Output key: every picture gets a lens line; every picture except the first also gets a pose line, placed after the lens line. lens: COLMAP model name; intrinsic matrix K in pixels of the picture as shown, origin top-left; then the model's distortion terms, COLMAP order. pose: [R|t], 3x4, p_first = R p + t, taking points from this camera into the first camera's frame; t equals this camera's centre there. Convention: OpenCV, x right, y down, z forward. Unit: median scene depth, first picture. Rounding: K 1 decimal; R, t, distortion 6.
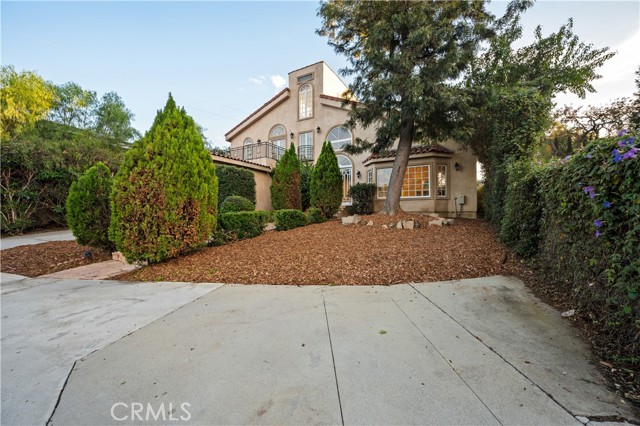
lens RADIAL K [[252.3, 0, 319.3], [0, 252.3, 213.3], [0, 0, 1]] dist [0.001578, 0.000202]
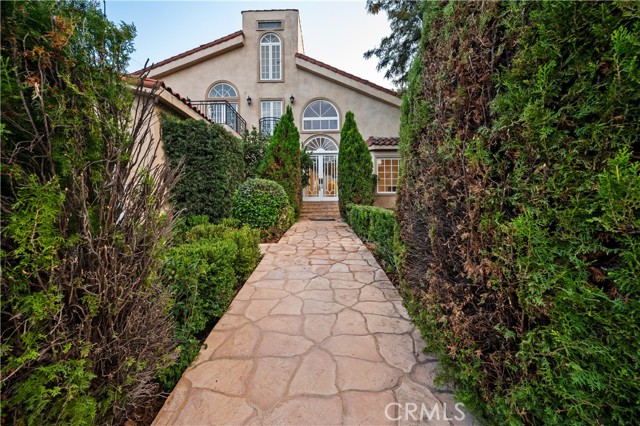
lens RADIAL K [[252.3, 0, 320.3], [0, 252.3, 210.3], [0, 0, 1]] dist [0.001578, 0.000202]
pose [[0.878617, -0.006831, 0.477478, -0.283849], [0.003856, 0.999967, 0.007211, -0.006504], [-0.477511, -0.004495, 0.878614, 0.292123]]
